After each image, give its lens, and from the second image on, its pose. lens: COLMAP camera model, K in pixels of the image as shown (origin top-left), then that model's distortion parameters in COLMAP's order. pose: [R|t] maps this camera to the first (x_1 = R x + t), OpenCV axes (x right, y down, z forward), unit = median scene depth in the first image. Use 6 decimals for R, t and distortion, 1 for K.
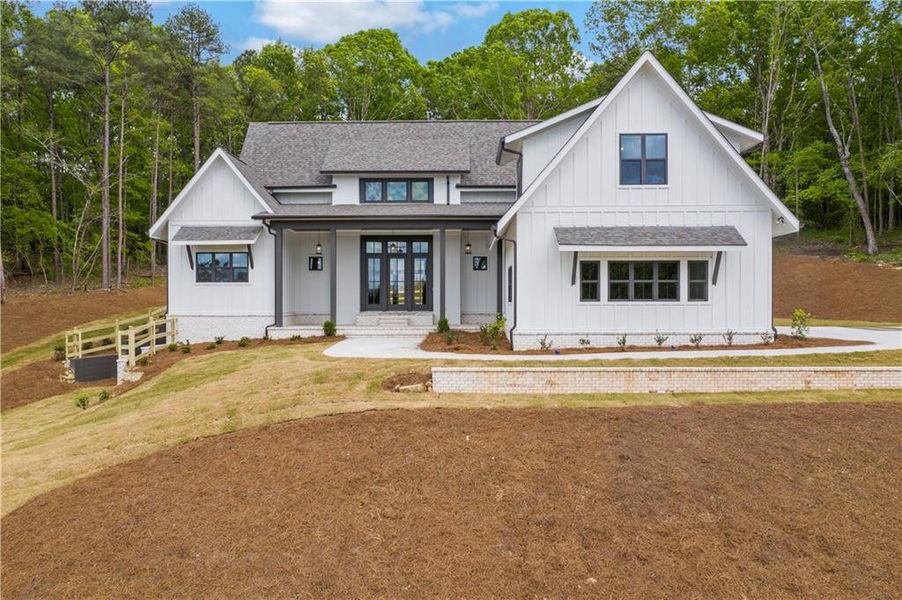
lens RADIAL K [[706.7, 0, 451.0], [0, 706.7, 300.0], [0, 0, 1]] dist [-0.001972, 0.005944]
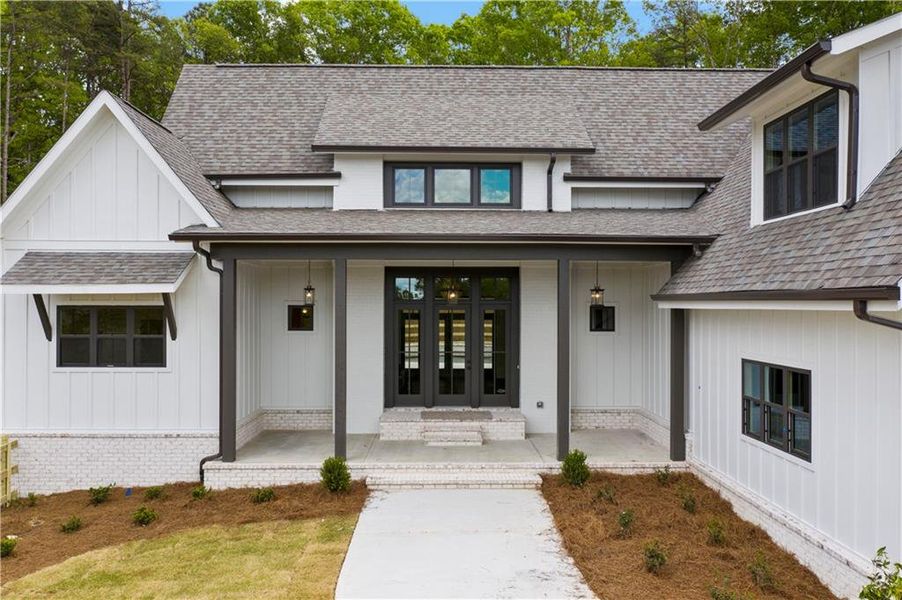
lens RADIAL K [[706.7, 0, 451.0], [0, 706.7, 300.0], [0, 0, 1]] dist [-0.001972, 0.005944]
pose [[0.999126, 0.004005, 0.041606, -0.101673], [-0.003979, 0.999992, -0.000705, -0.066990], [-0.041608, 0.000539, 0.999134, 0.465442]]
